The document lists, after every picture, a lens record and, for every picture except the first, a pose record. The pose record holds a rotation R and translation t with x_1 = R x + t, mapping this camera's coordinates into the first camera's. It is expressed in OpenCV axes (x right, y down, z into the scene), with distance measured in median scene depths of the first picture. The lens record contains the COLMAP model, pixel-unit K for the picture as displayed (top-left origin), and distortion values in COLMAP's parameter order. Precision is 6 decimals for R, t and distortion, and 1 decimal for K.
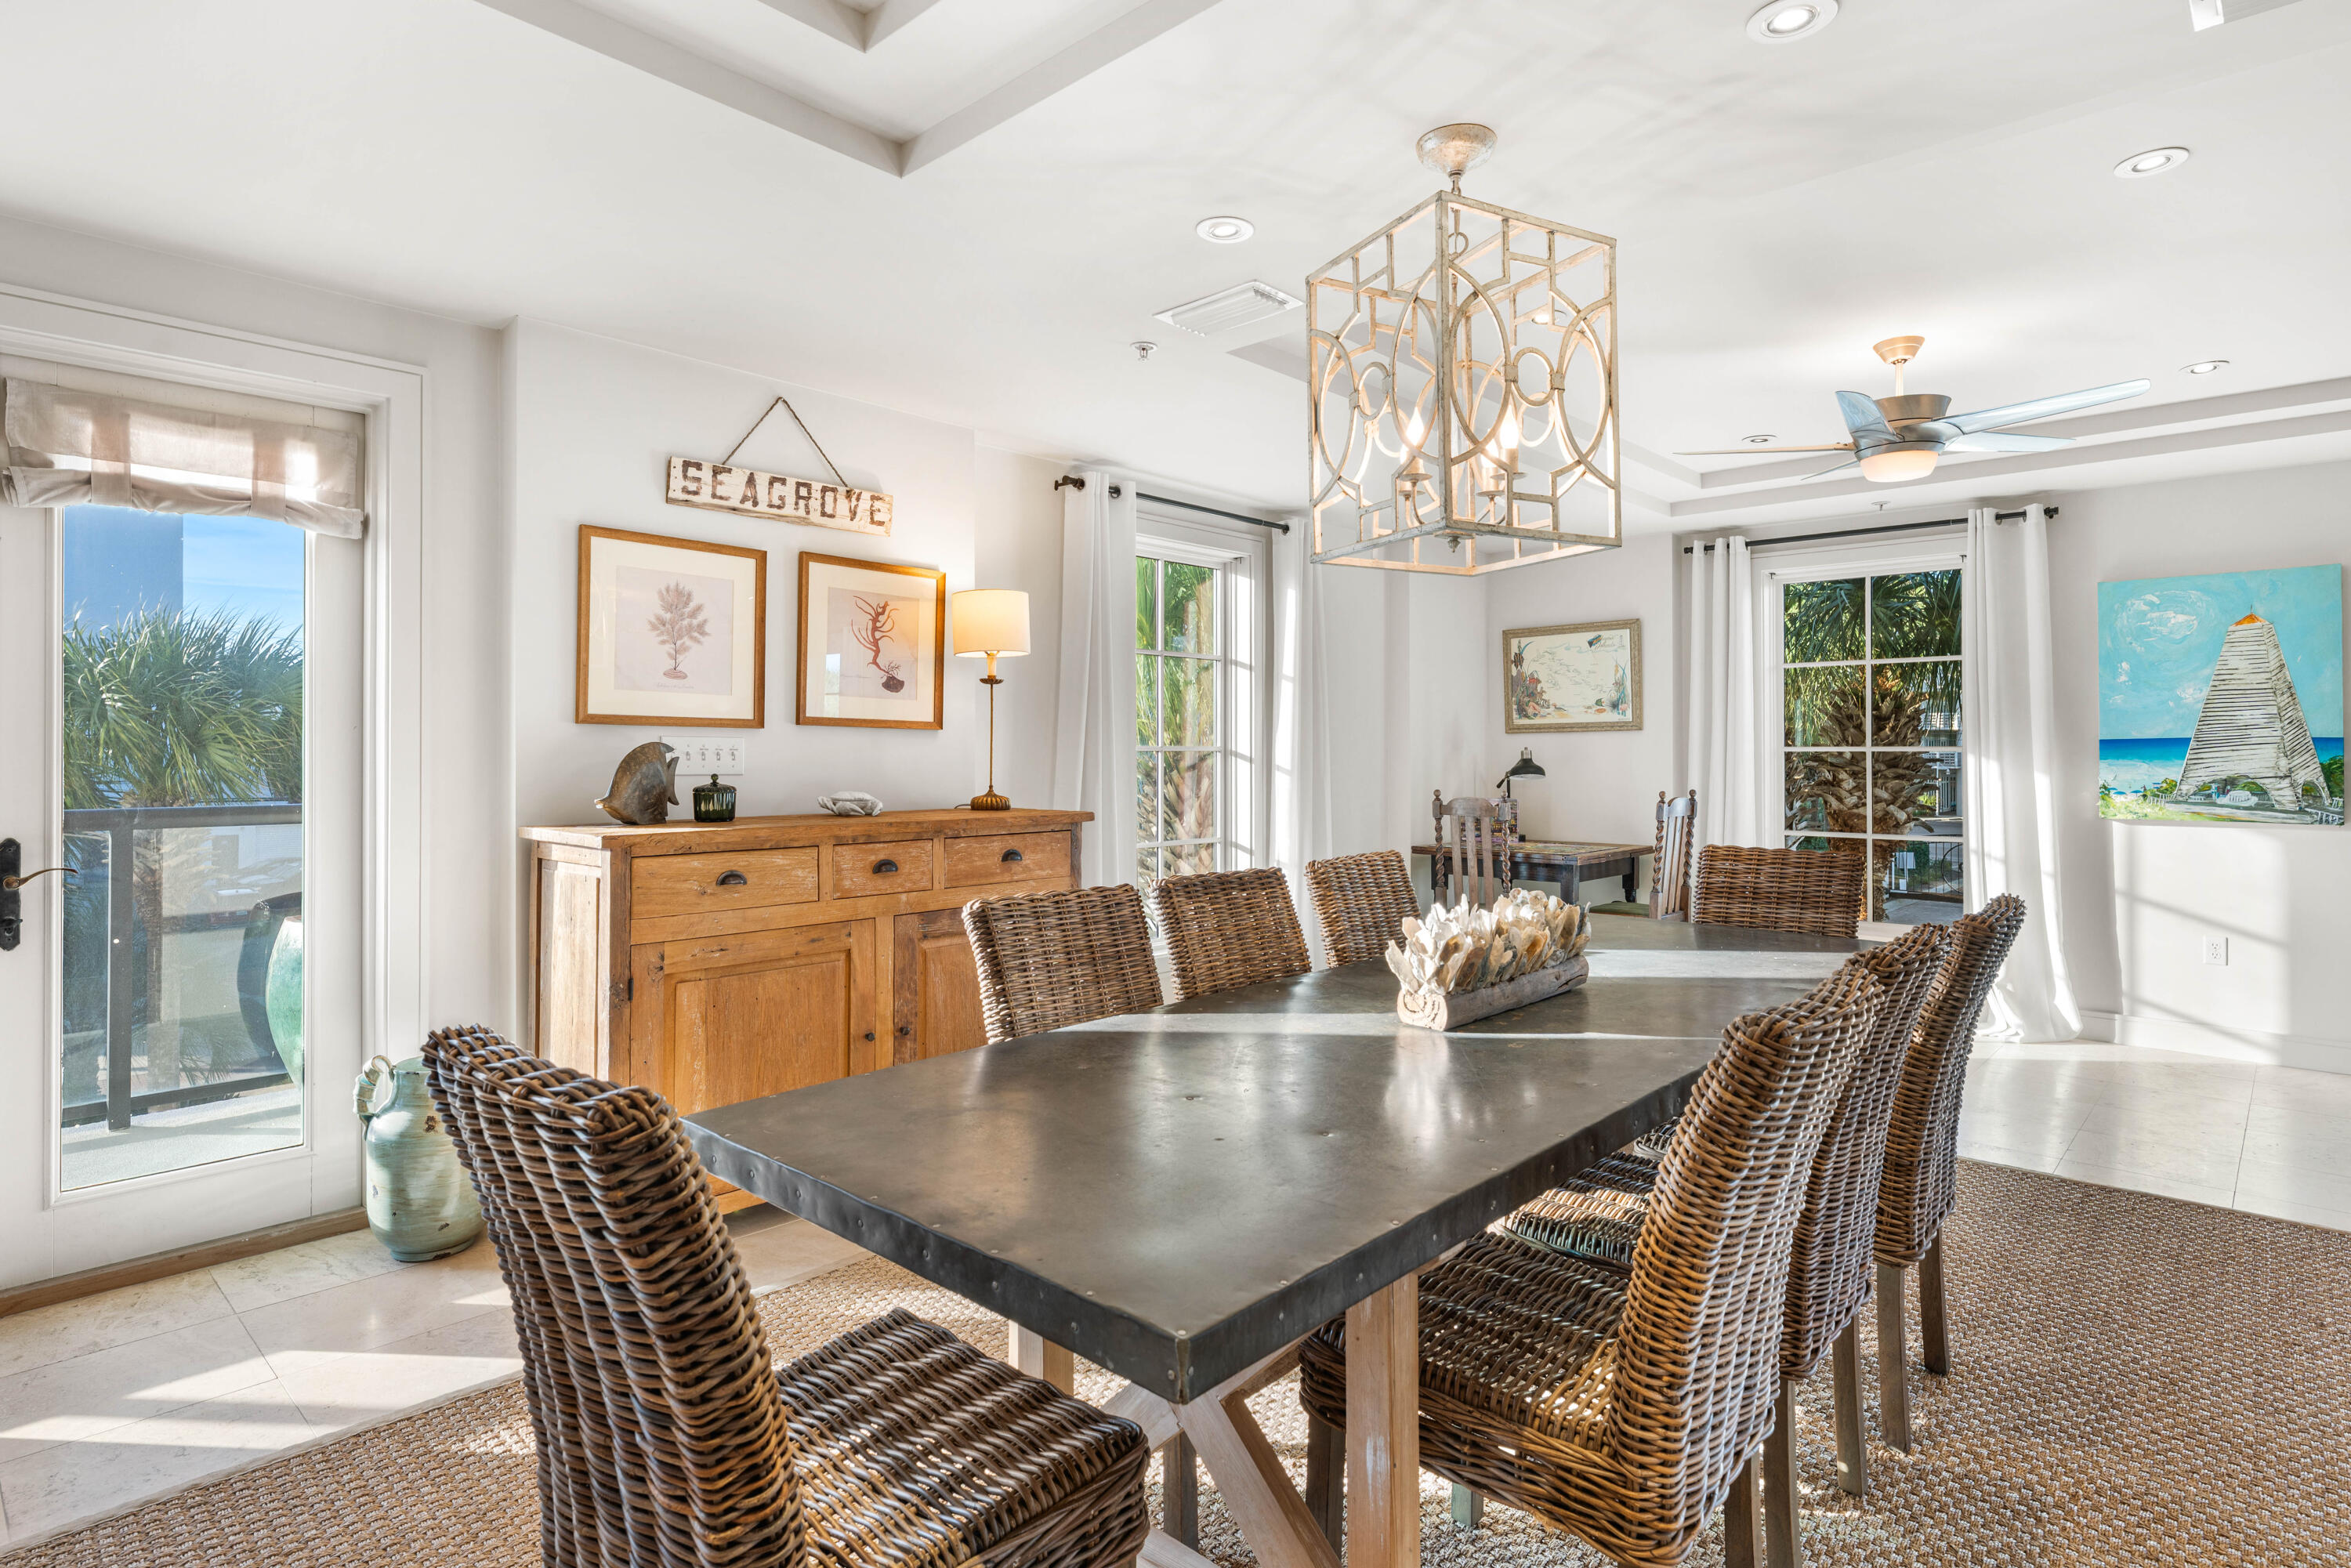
lens RADIAL K [[1223.8, 0, 1178.2], [0, 1223.8, 730.0], [0, 0, 1]] dist [0.001087, 0.000173]
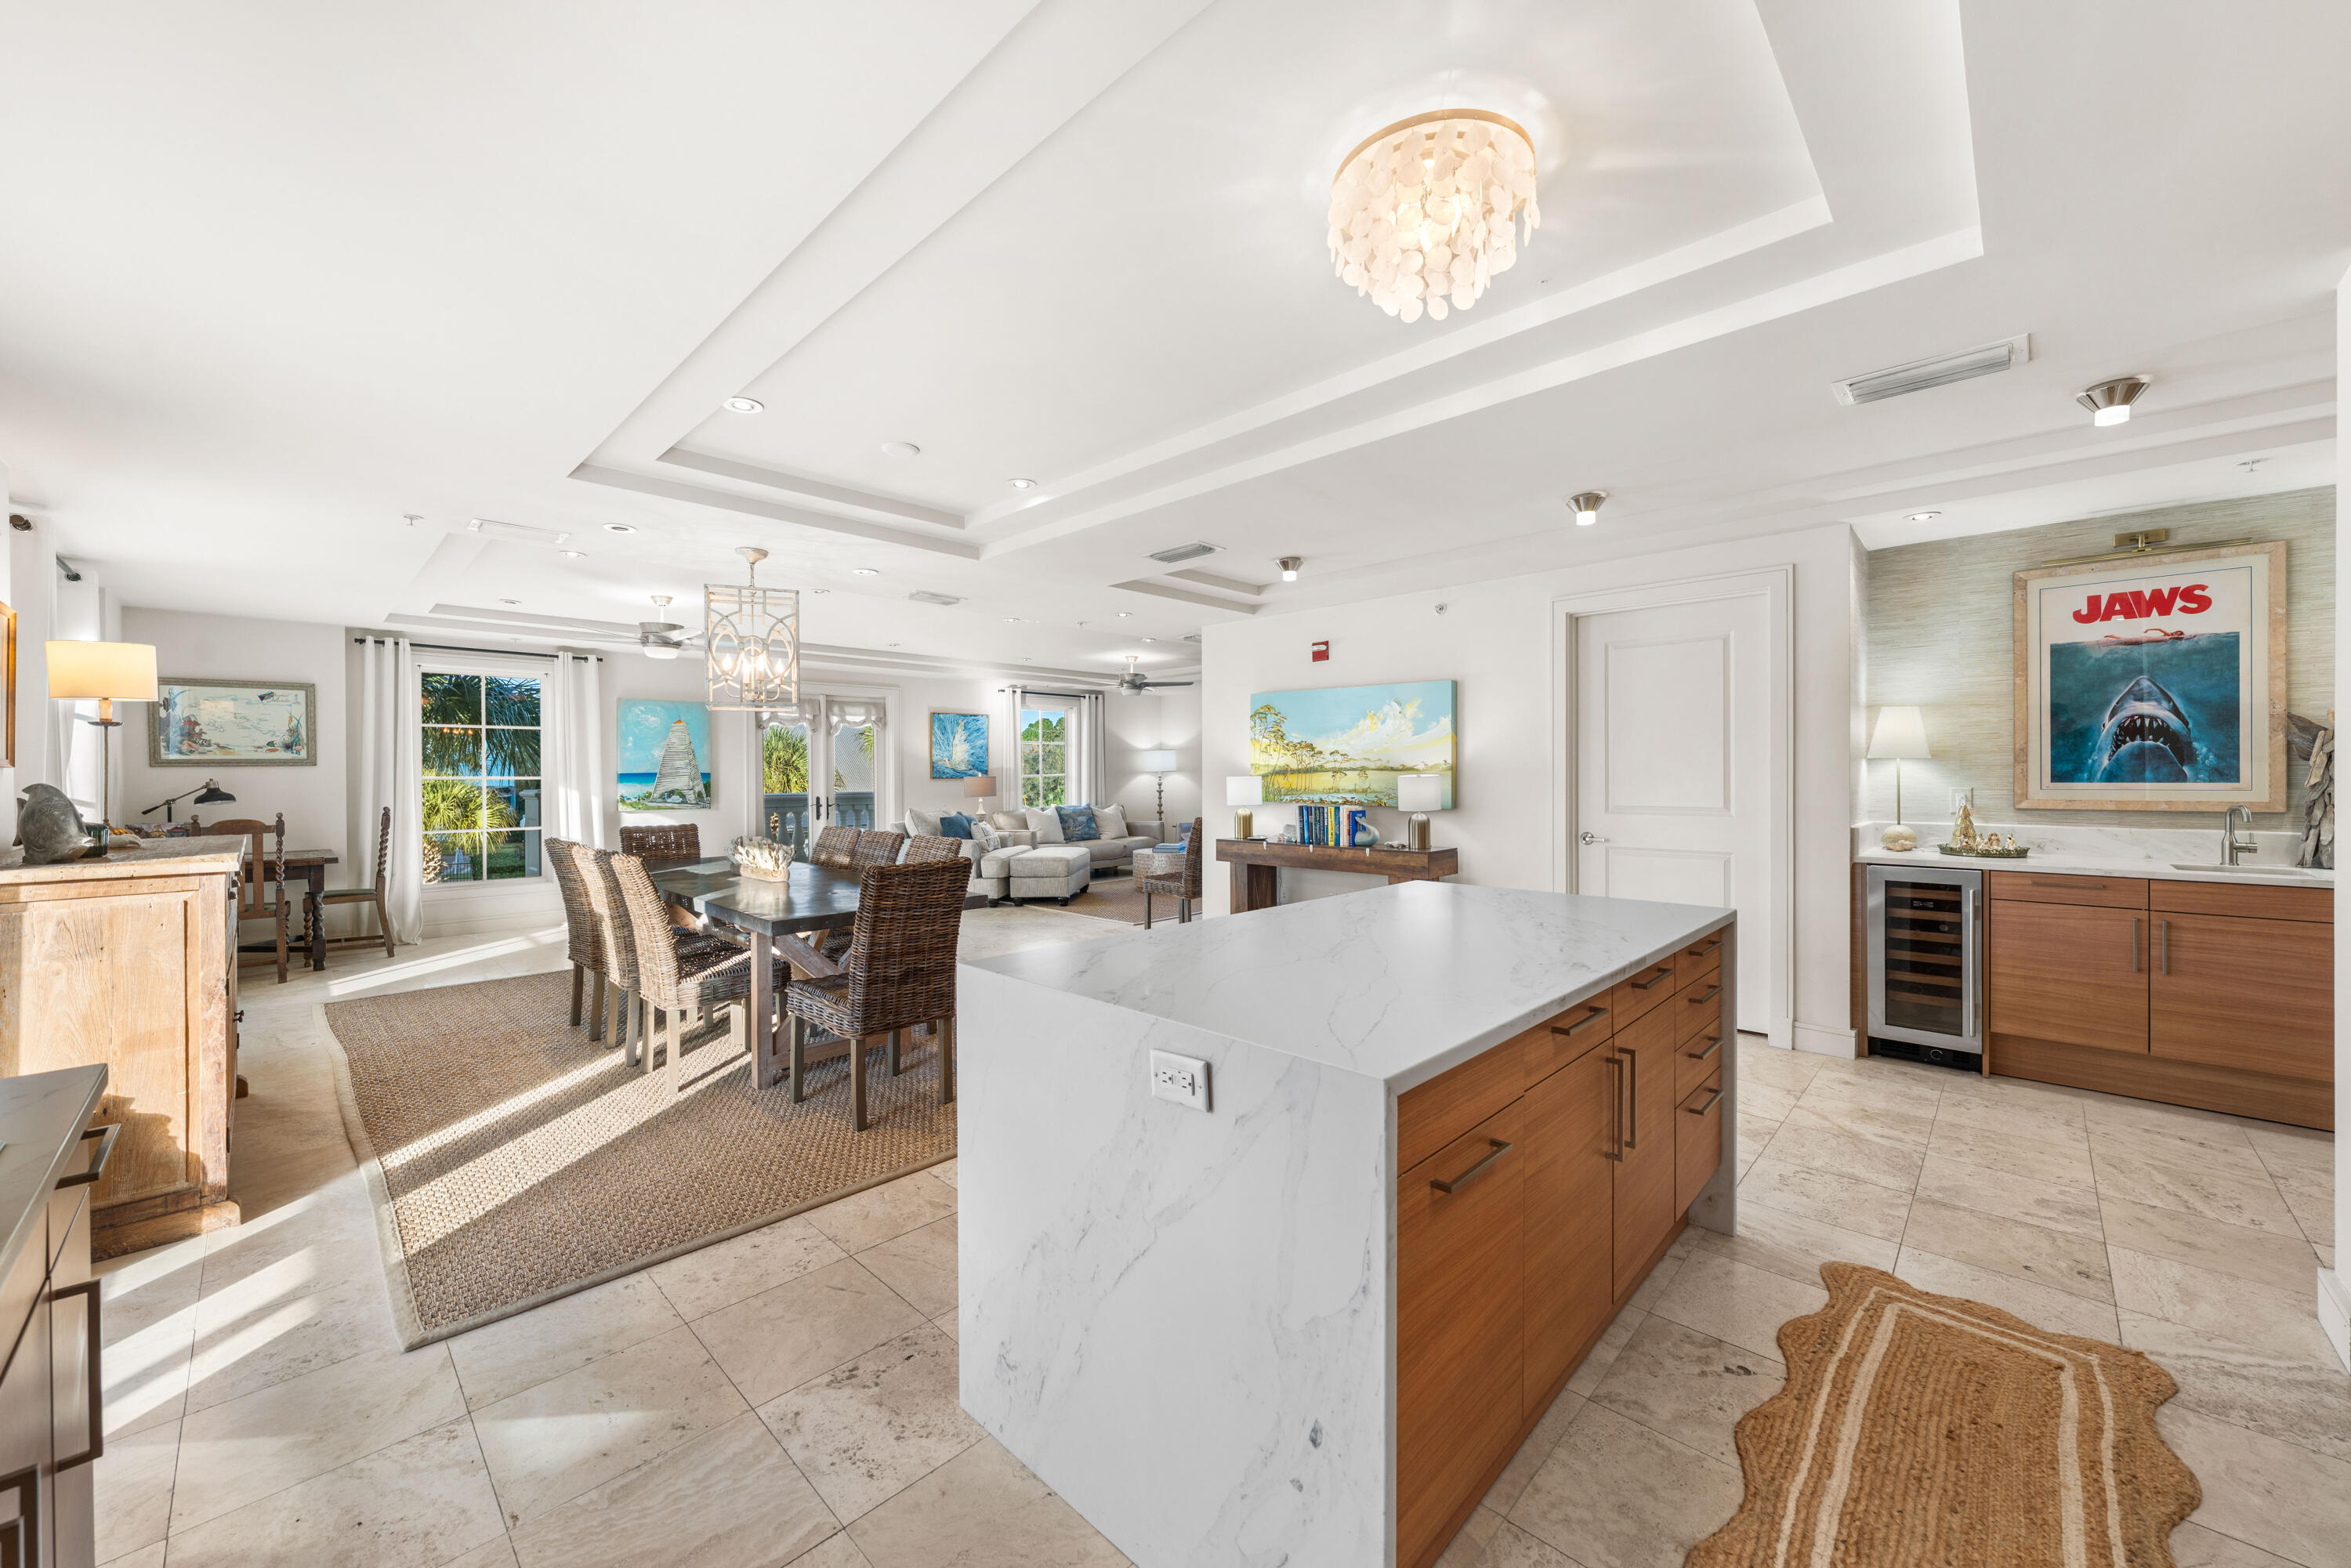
lens RADIAL K [[884.0, 0, 1167.6], [0, 884.0, 777.8], [0, 0, 1]] dist [-0.001251, 0.000357]
pose [[0.037322, -0.006265, 0.999284, -0.570144], [-0.014795, 0.999867, 0.006821, -0.007076], [-0.999194, -0.015039, 0.037225, 0.010563]]
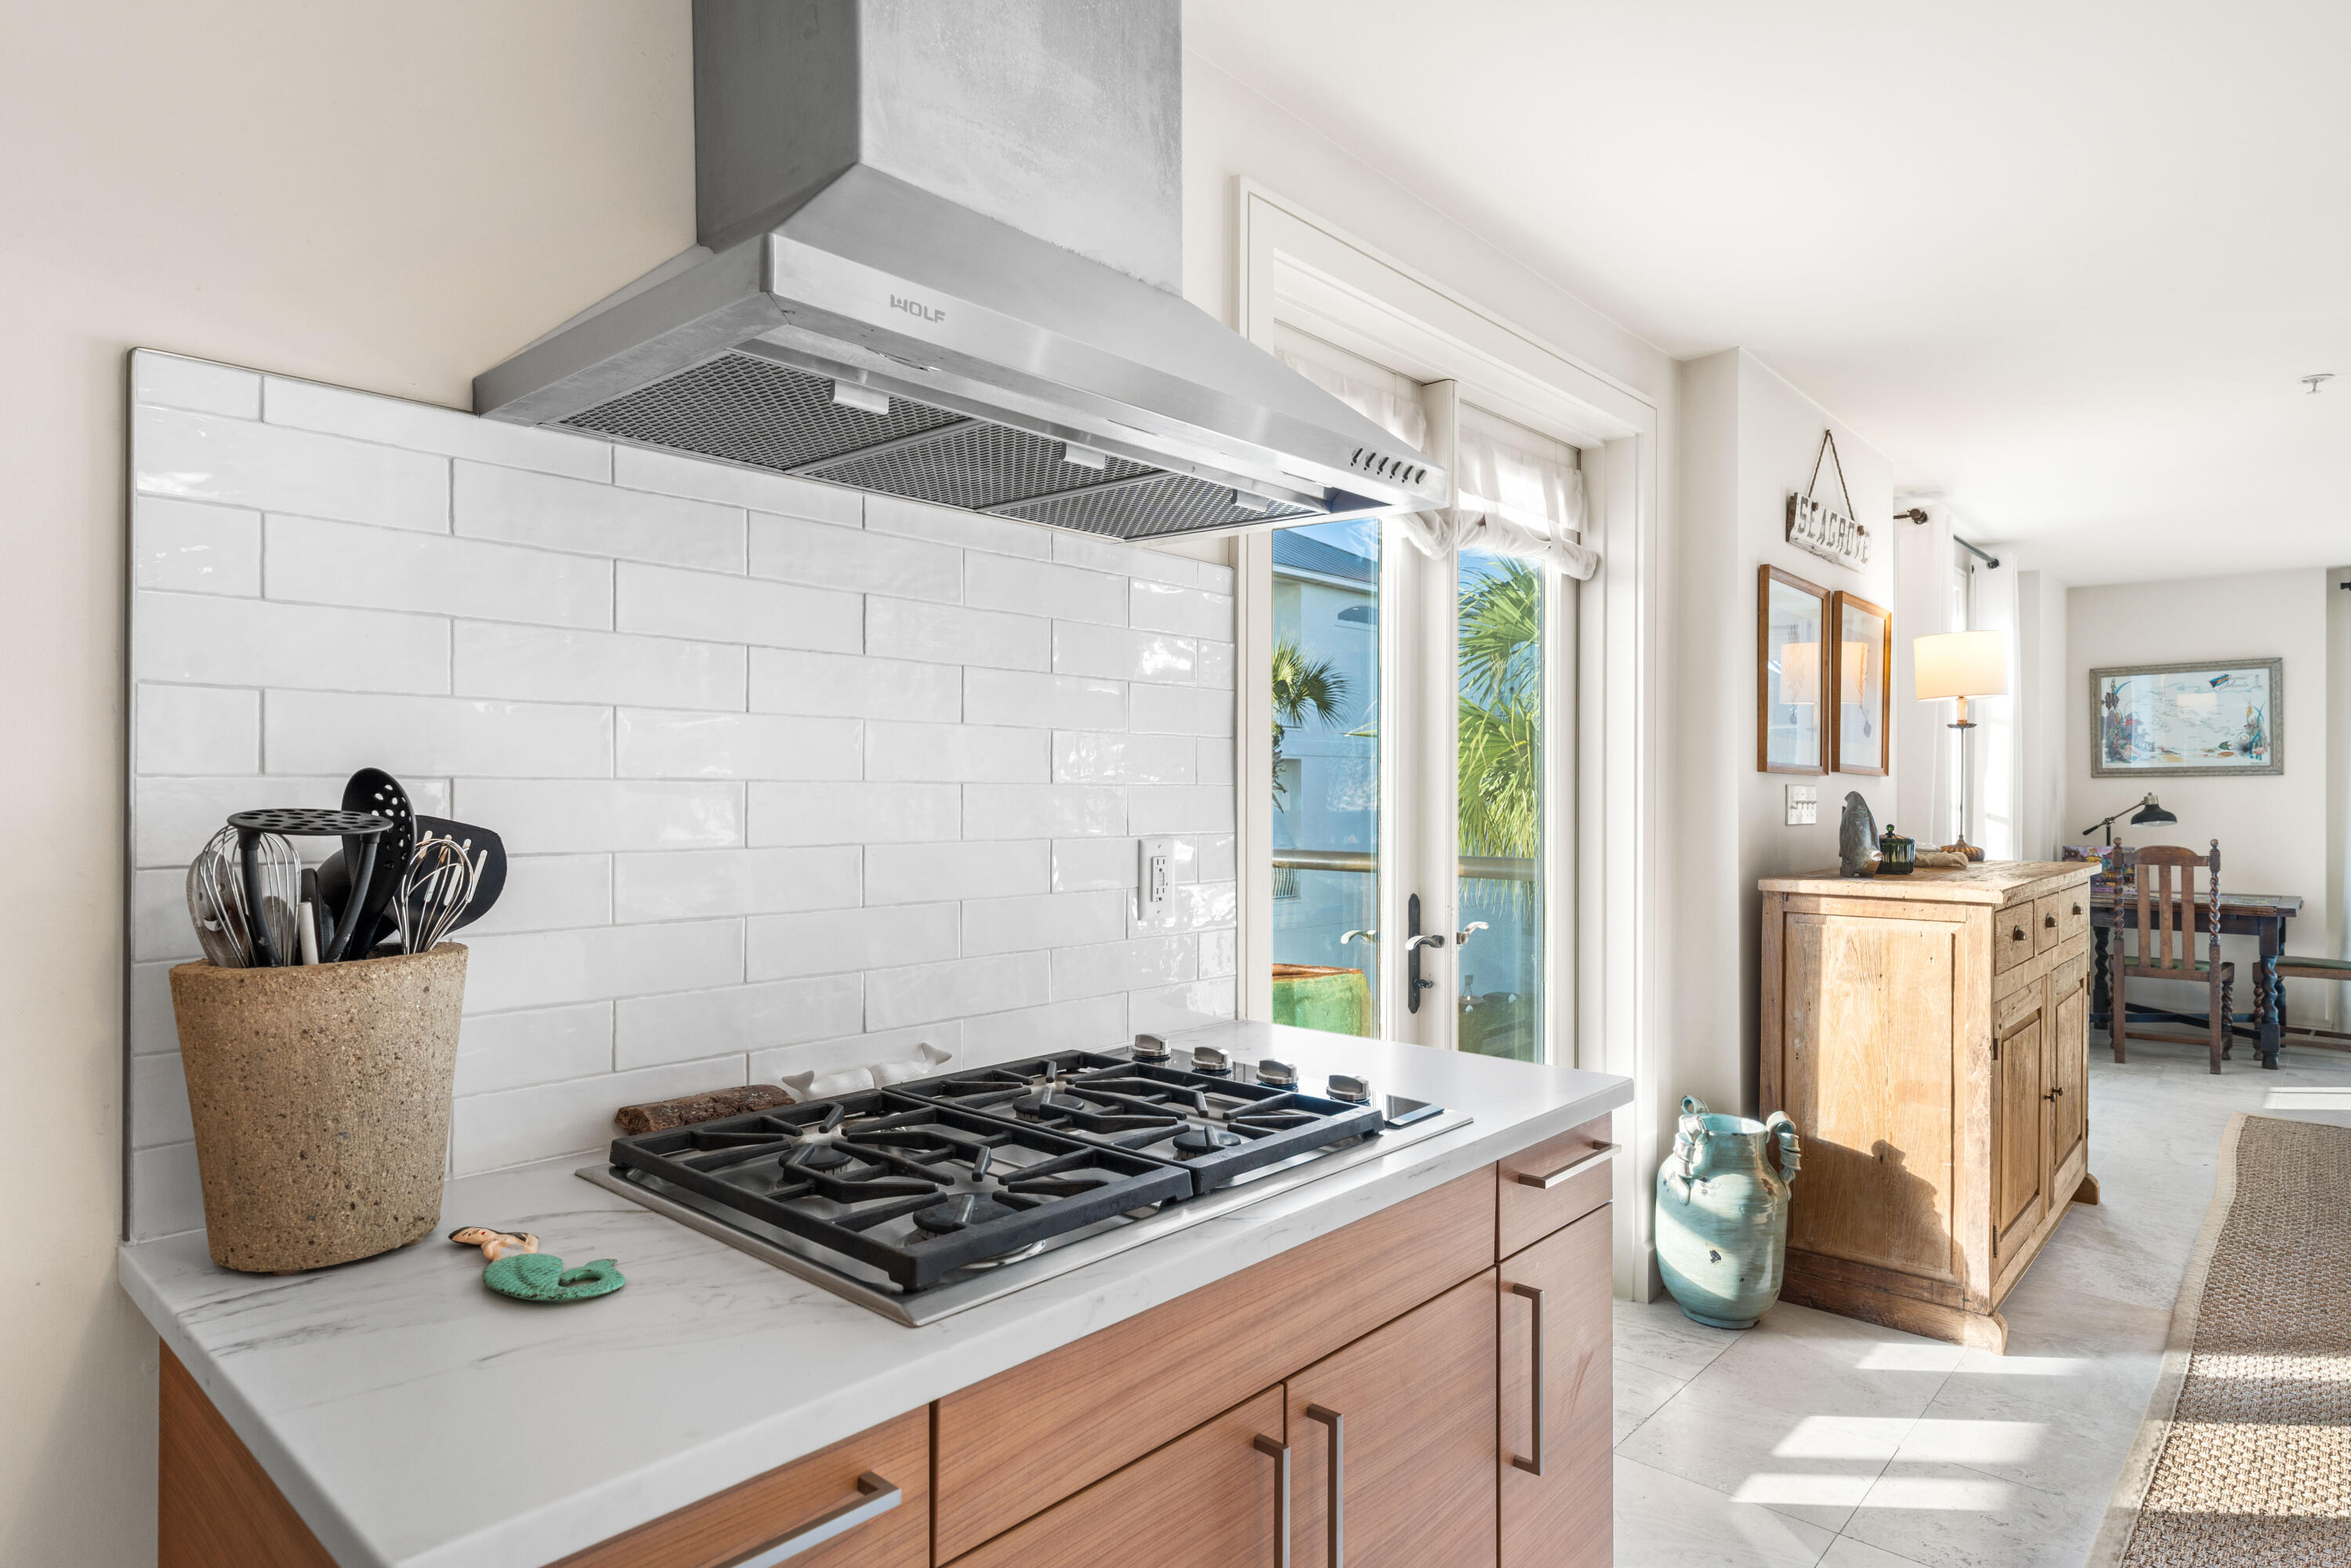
lens RADIAL K [[1302.9, 0, 1163.3], [0, 1302.9, 785.1], [0, 0, 1]] dist [0.003460, -0.001509]
pose [[0.999995, 0.002927, -0.001321, -0.489037], [-0.002908, 0.999888, 0.014686, -0.004329], [0.001364, -0.014682, 0.999891, -0.017741]]
